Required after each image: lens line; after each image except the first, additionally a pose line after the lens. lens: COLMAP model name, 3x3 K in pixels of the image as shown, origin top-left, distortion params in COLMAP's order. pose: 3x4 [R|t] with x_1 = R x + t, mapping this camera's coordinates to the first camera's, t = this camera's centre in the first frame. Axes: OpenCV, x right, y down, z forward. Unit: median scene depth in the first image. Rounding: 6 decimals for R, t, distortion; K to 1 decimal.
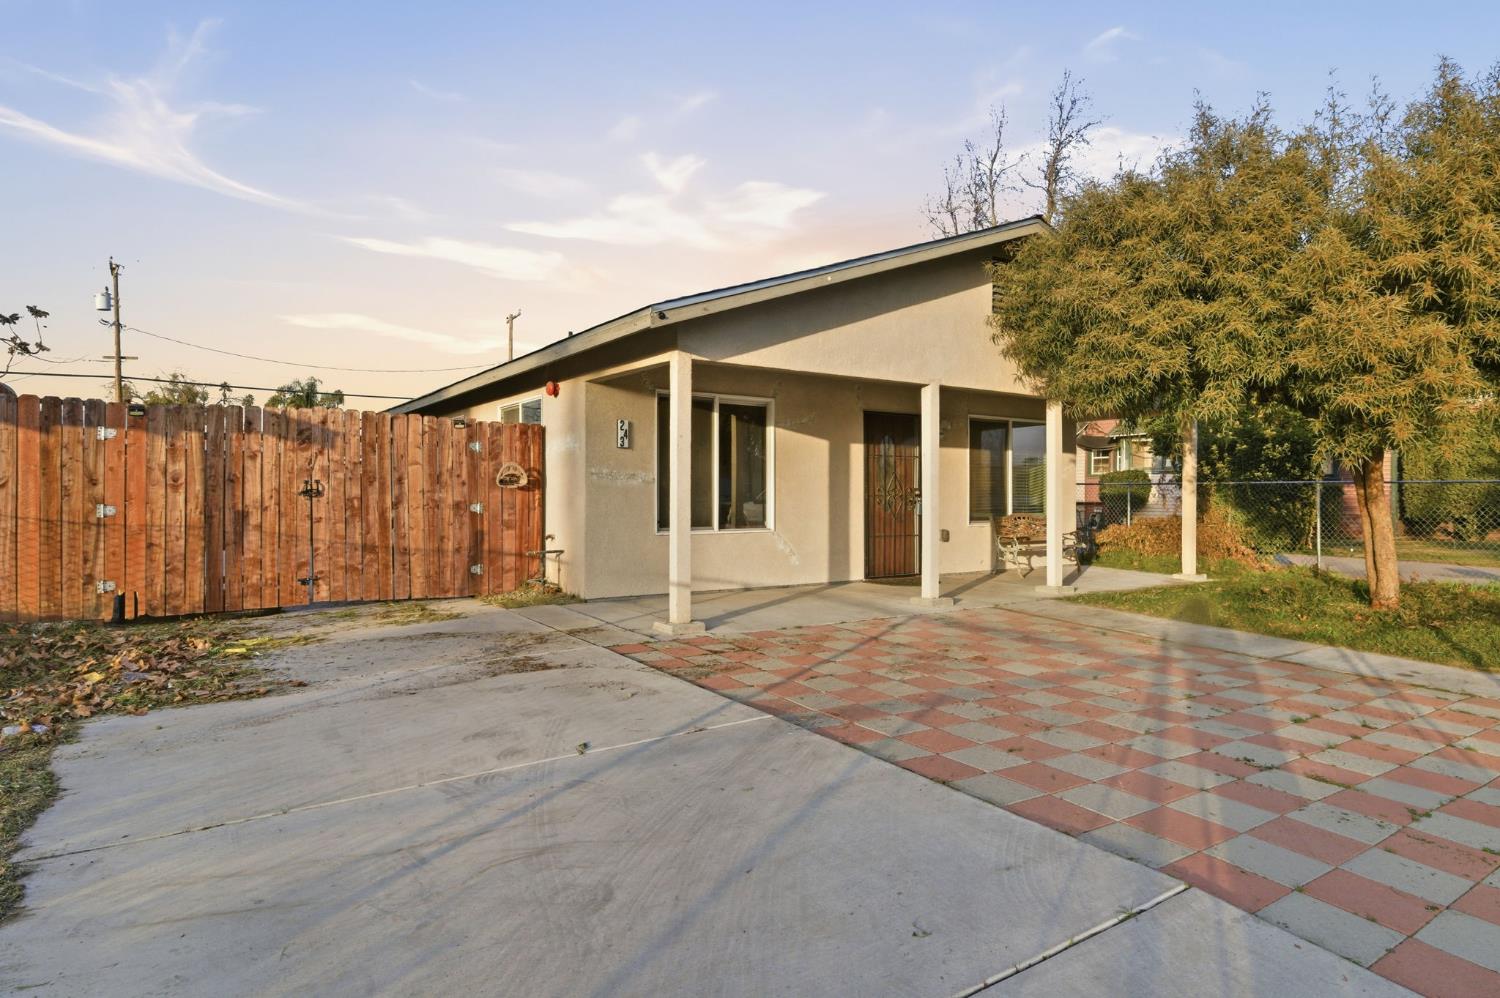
lens RADIAL K [[840.6, 0, 753.8], [0, 840.6, 501.3], [0, 0, 1]] dist [0.000670, -0.002304]
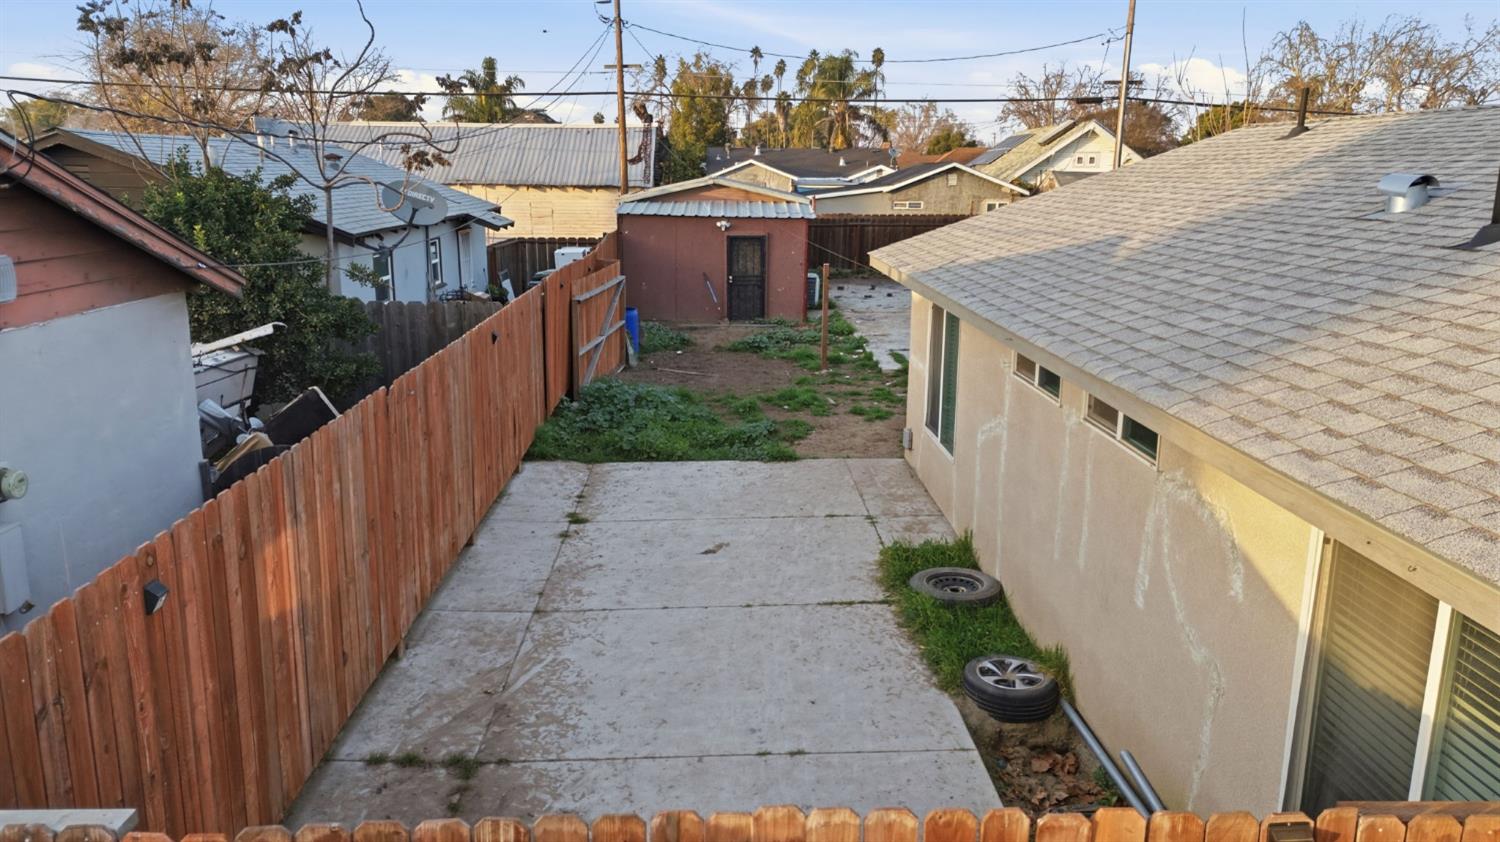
lens RADIAL K [[1086.7, 0, 749.6], [0, 1086.7, 428.3], [0, 0, 1]] dist [0.061851, -0.046965]
pose [[0.842356, 0.126957, -0.523753, -0.347576], [-0.009410, 0.975172, 0.221247, -0.285871], [0.538839, -0.181441, 0.822637, 0.707425]]
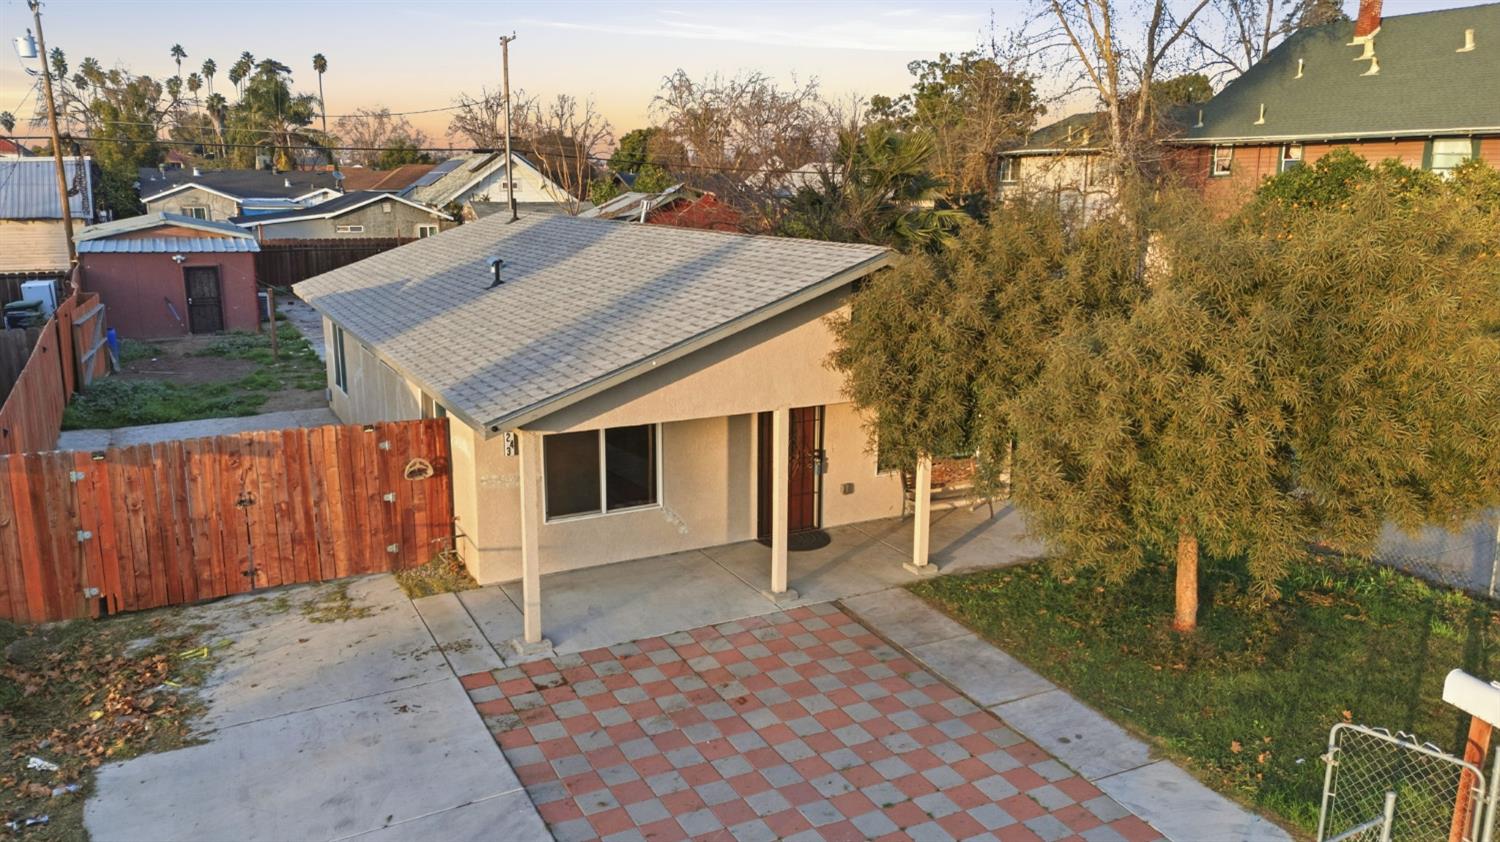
lens RADIAL K [[1086.7, 0, 751.5], [0, 1086.7, 422.9], [0, 0, 1]] dist [0.061851, -0.046965]
pose [[0.994654, 0.027345, -0.099579, 0.320987], [-0.005820, 0.977614, 0.210327, -0.426875], [0.103101, -0.208623, 0.972546, -0.395066]]
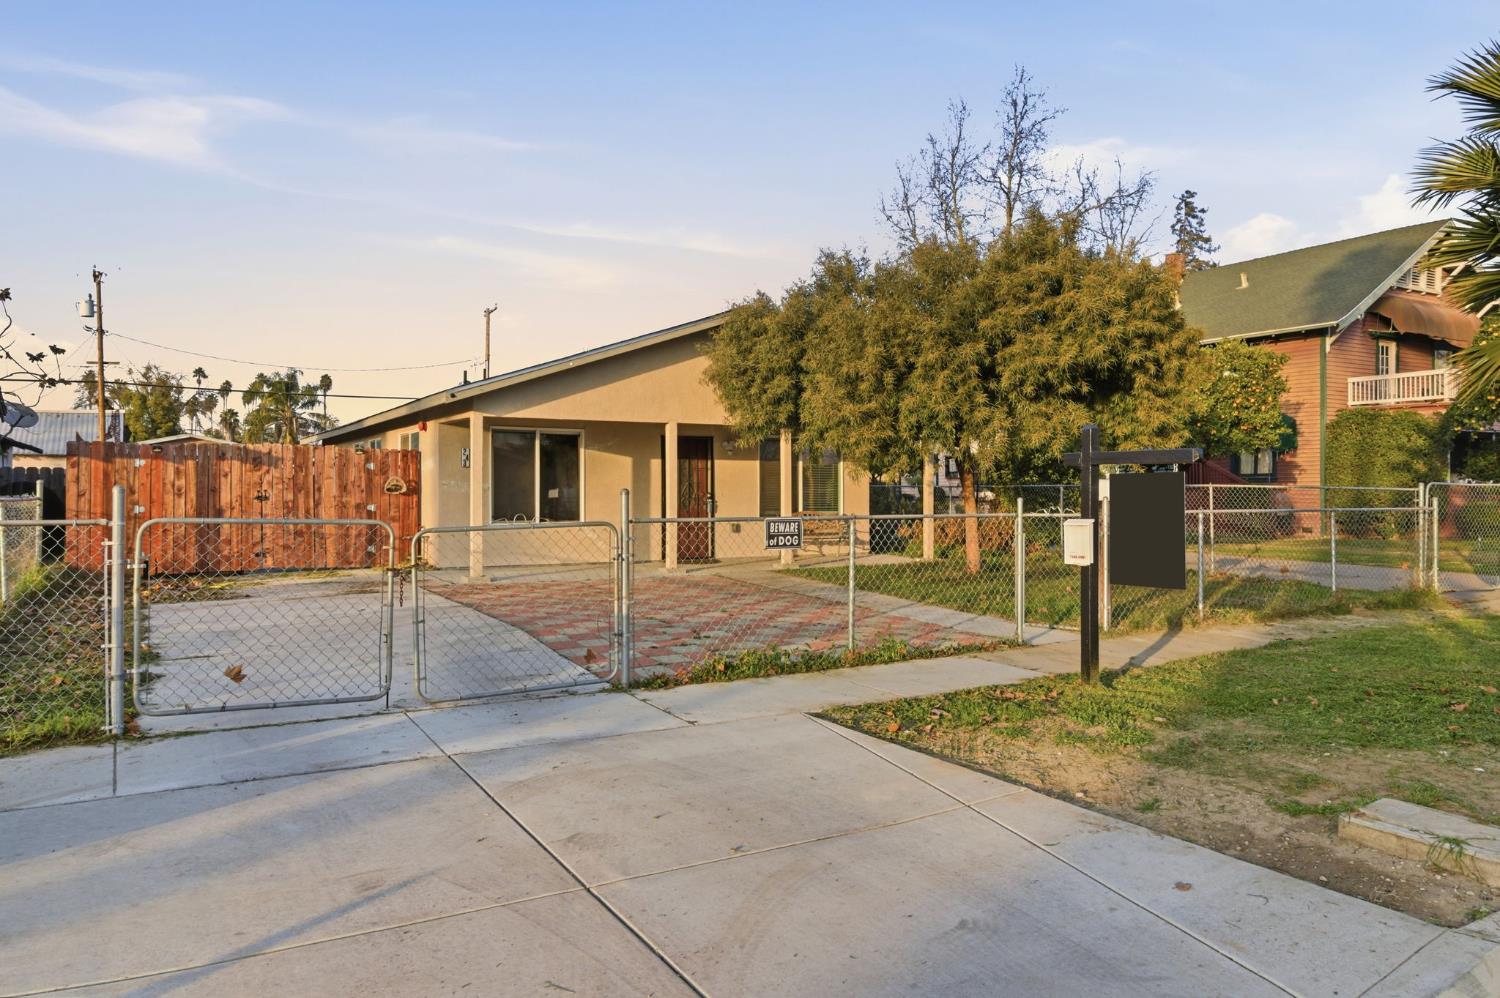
lens RADIAL K [[1030.6, 0, 753.1], [0, 1030.6, 495.1], [0, 0, 1]] dist [0.000543, 0.009708]
pose [[0.997667, -0.003371, -0.068190, 0.487364], [0.002935, 0.999975, -0.006485, -0.000156], [0.068210, 0.006270, 0.997651, -0.803488]]
